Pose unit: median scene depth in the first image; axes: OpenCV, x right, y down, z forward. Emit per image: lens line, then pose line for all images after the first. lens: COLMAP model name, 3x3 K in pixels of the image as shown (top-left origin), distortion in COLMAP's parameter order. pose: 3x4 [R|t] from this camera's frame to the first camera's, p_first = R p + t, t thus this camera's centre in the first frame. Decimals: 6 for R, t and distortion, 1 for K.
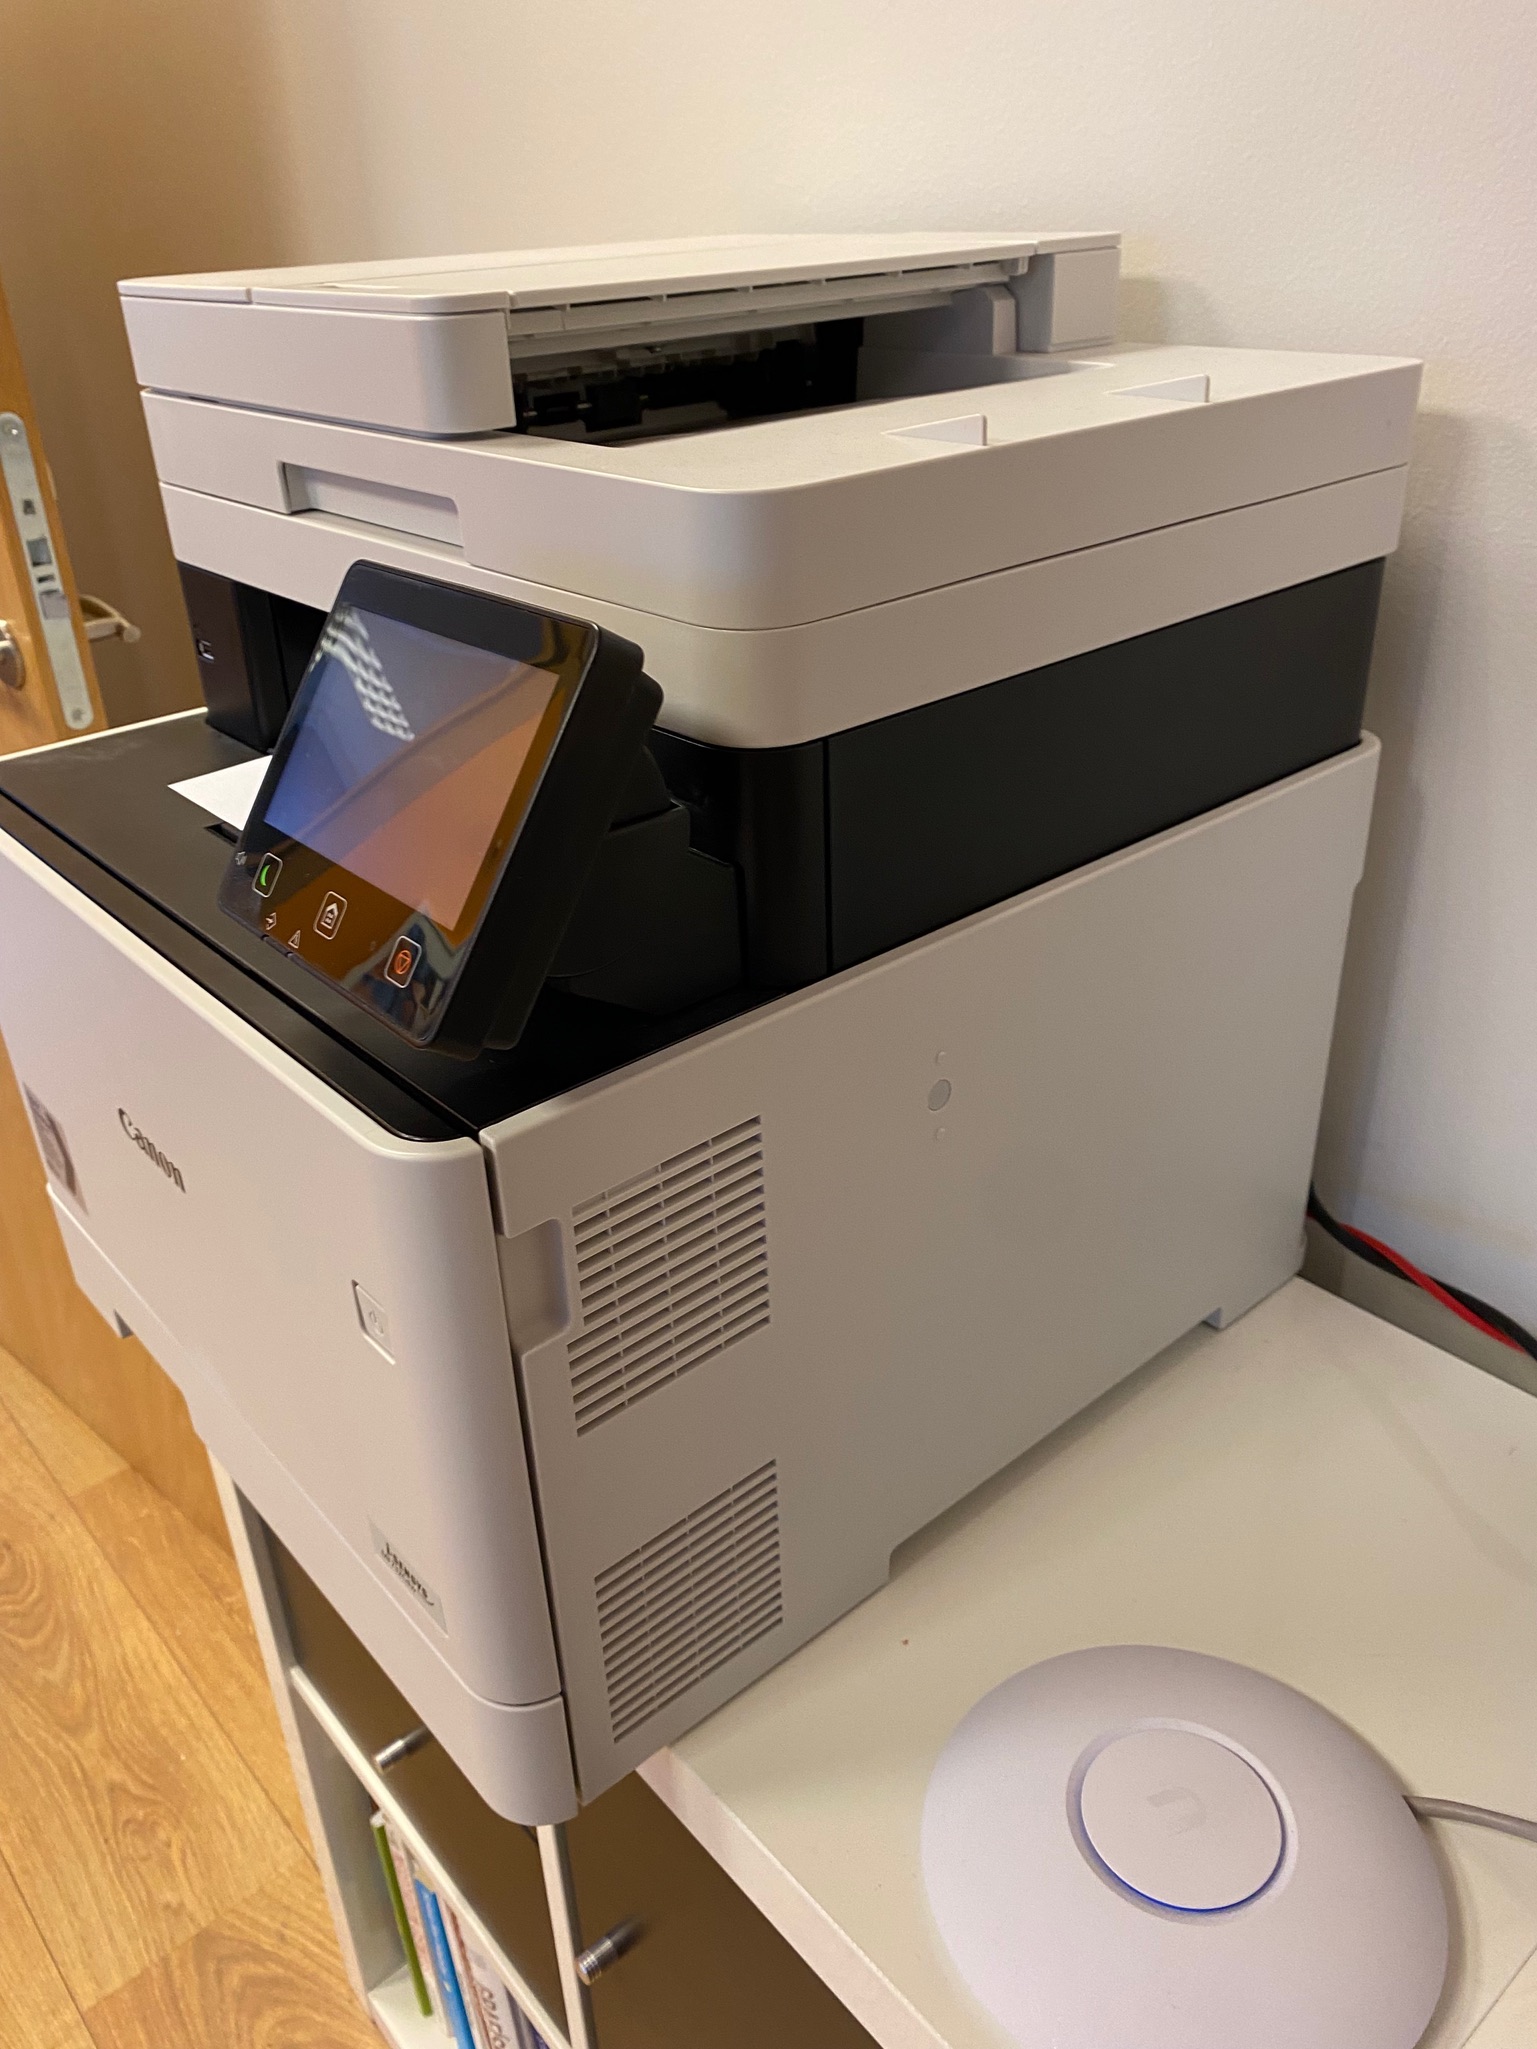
lens RADIAL K [[1552.4, 0, 751.8], [0, 1552.4, 991.4], [0, 0, 1]] dist [0.030828, -0.029314]
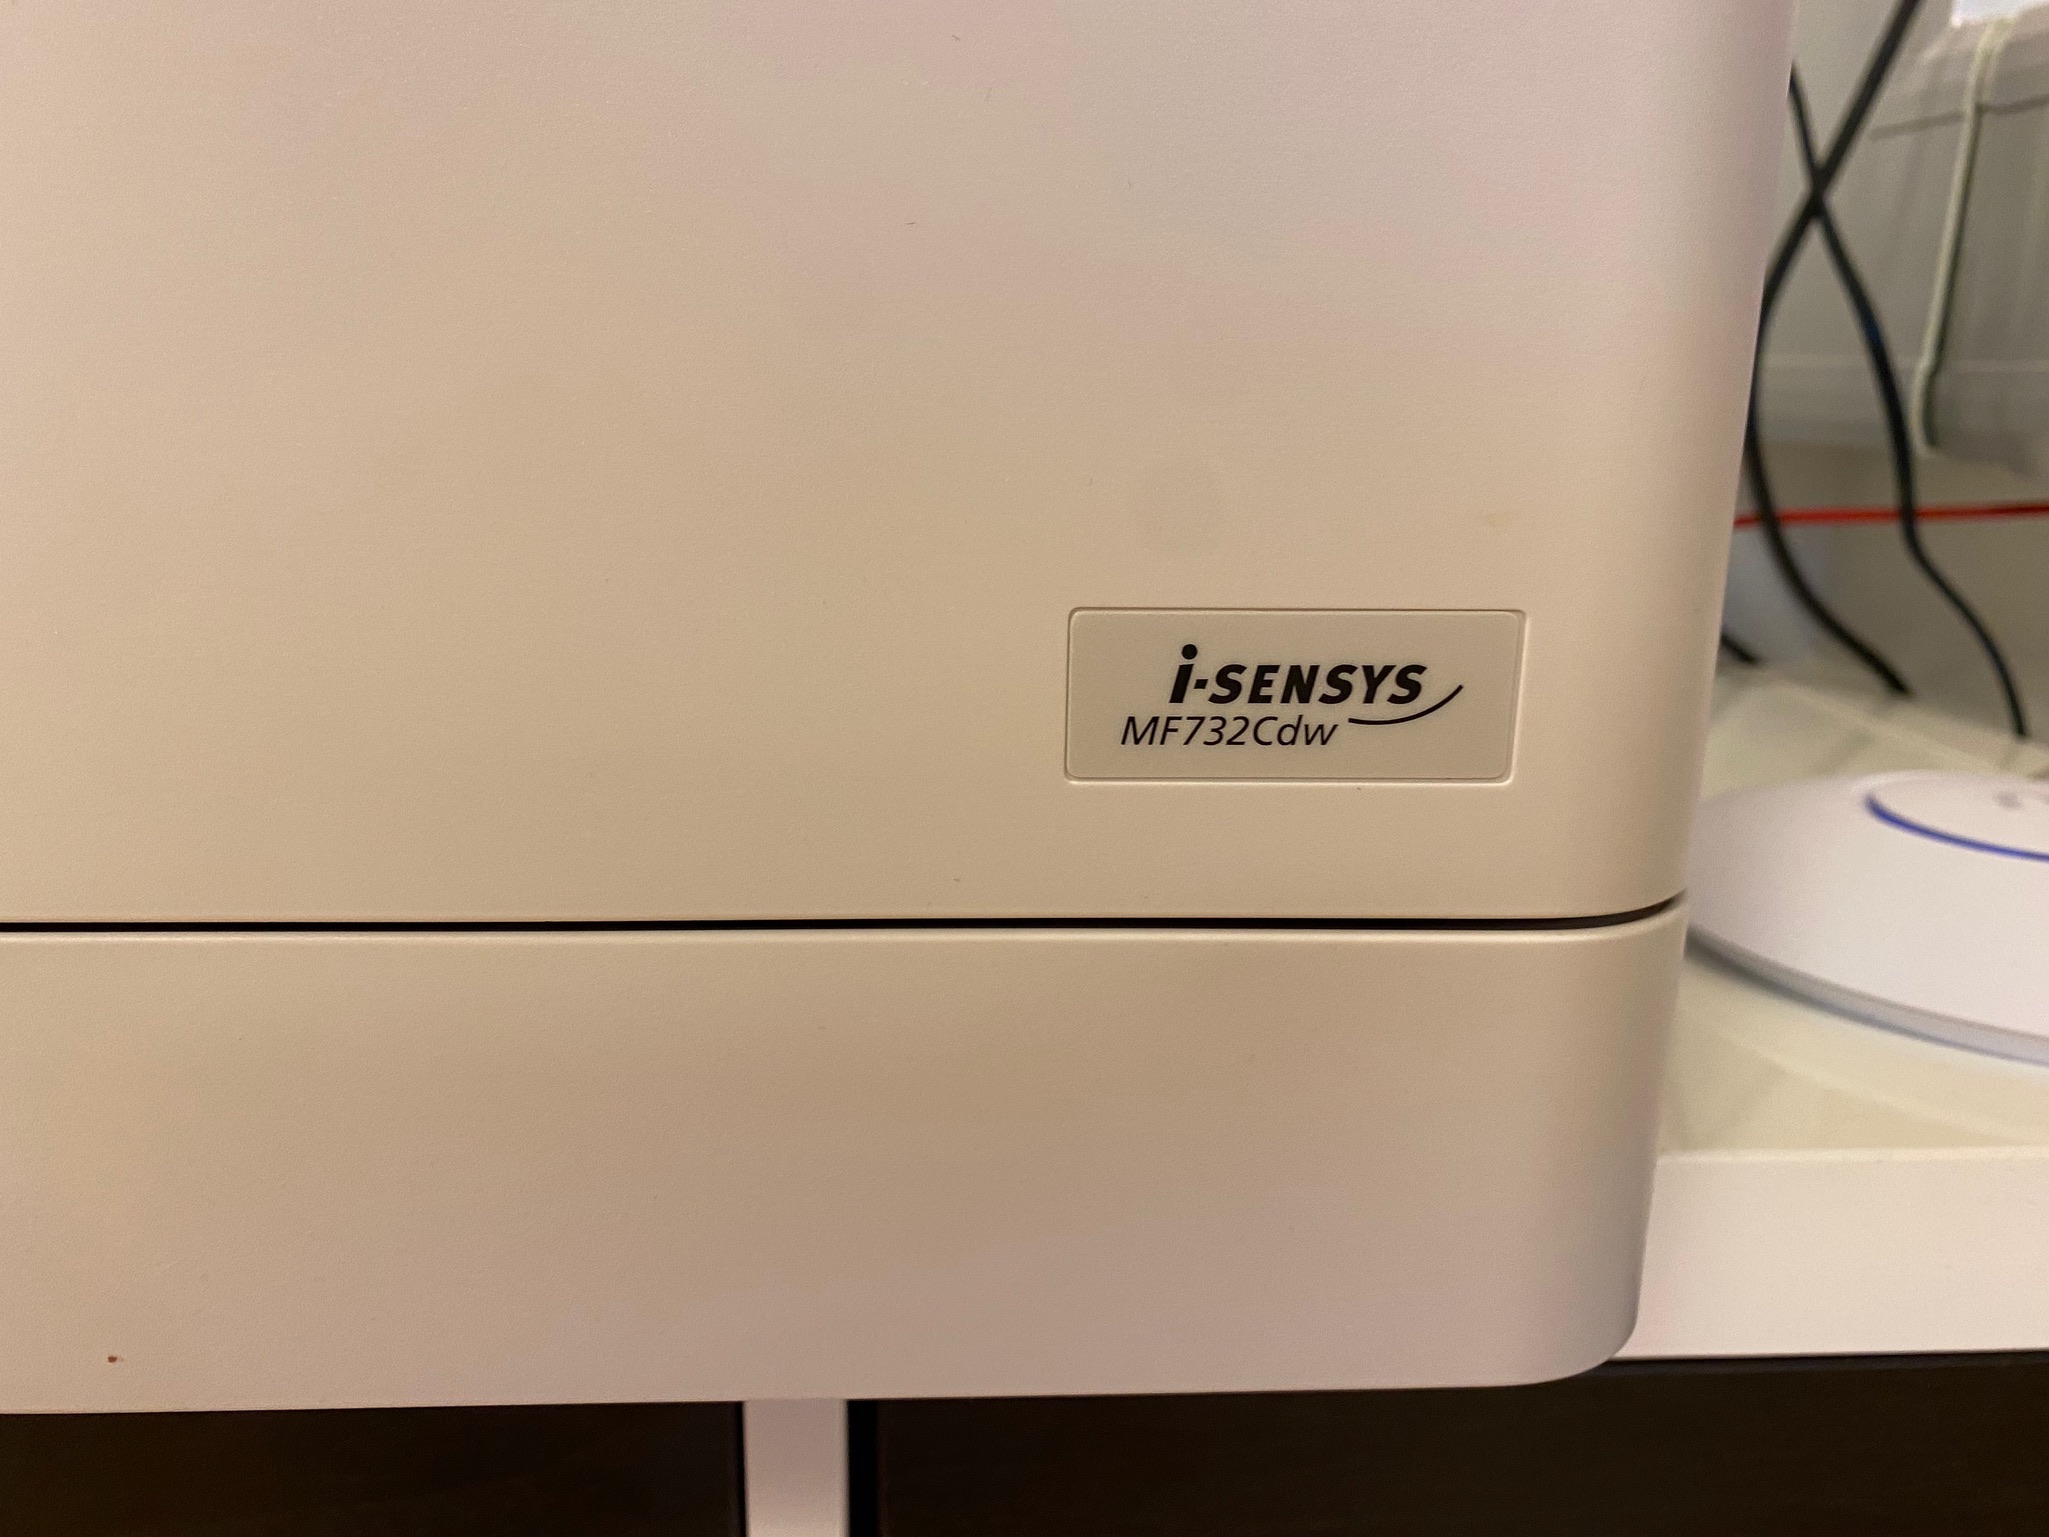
lens RADIAL K [[1552.4, 0, 1037.4], [0, 1552.4, 772.4], [0, 0, 1]] dist [0.030828, -0.029314]
pose [[0.603600, -0.153065, 0.782456, -0.198595], [0.333365, 0.939945, -0.073290, 0.153973], [-0.724247, 0.305082, 0.618378, 0.330706]]
